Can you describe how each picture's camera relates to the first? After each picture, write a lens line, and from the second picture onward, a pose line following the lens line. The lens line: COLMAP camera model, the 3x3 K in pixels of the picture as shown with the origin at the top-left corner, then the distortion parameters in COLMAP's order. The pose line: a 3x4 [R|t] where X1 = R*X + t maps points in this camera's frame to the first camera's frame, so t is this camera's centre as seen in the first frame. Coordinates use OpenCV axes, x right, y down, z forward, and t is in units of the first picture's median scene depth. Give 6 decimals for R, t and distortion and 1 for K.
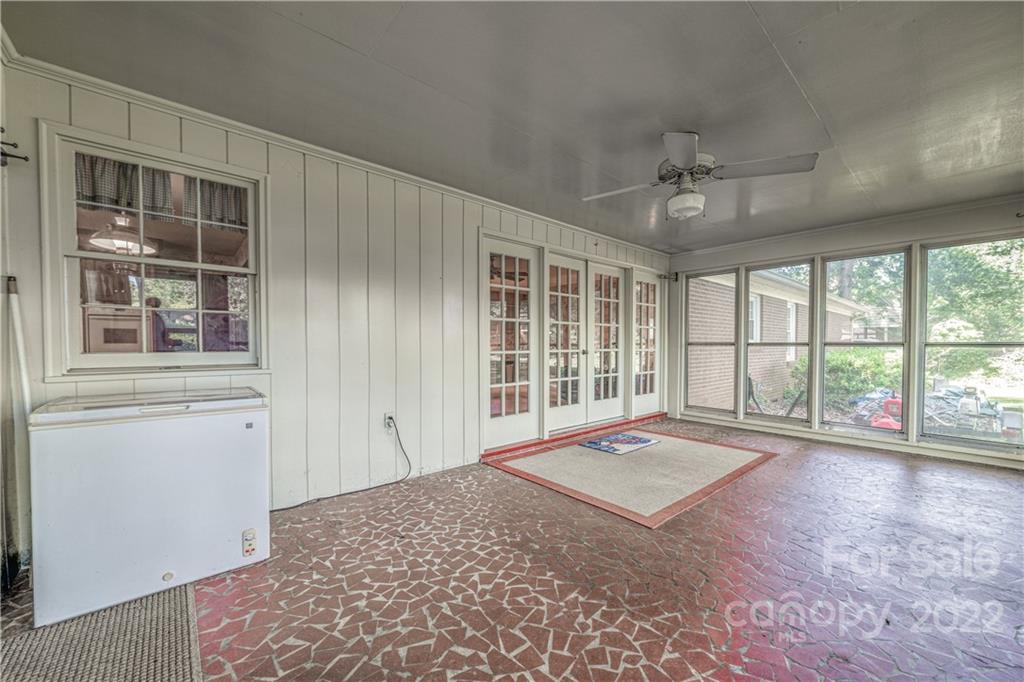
lens RADIAL K [[389.9, 0, 510.9], [0, 389.9, 347.9], [0, 0, 1]] dist [-0.022043, 0.000597]
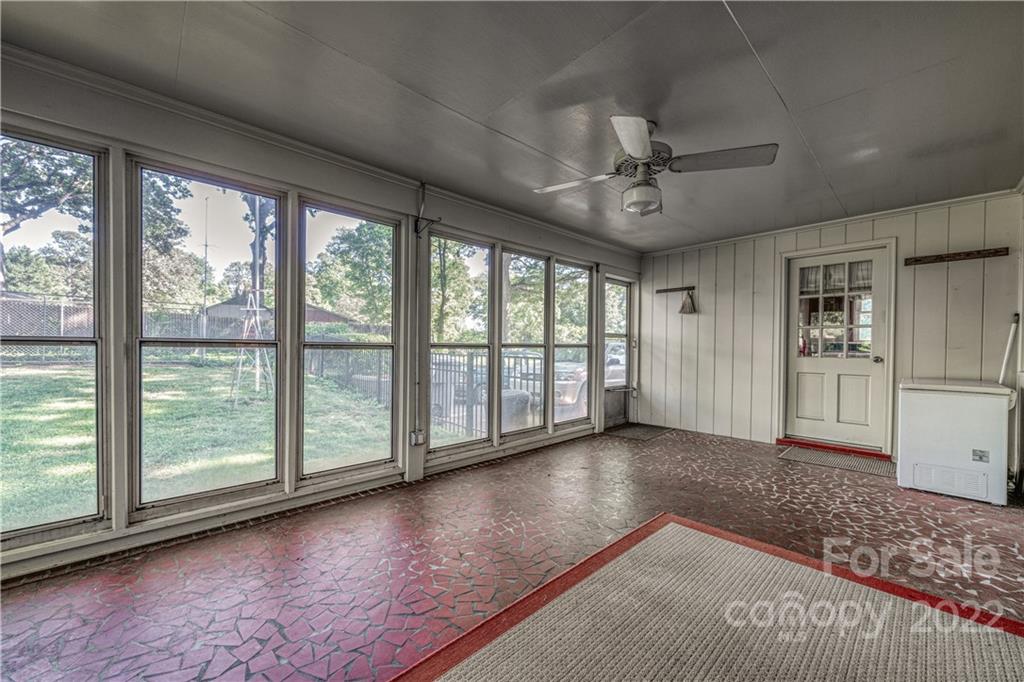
lens RADIAL K [[389.9, 0, 512.5], [0, 389.9, 348.5], [0, 0, 1]] dist [-0.022043, 0.000597]
pose [[-0.999047, -0.004777, -0.043392, 0.854740], [-0.005057, 0.999967, 0.006341, -0.015547], [0.043361, 0.006554, -0.999038, 2.086383]]
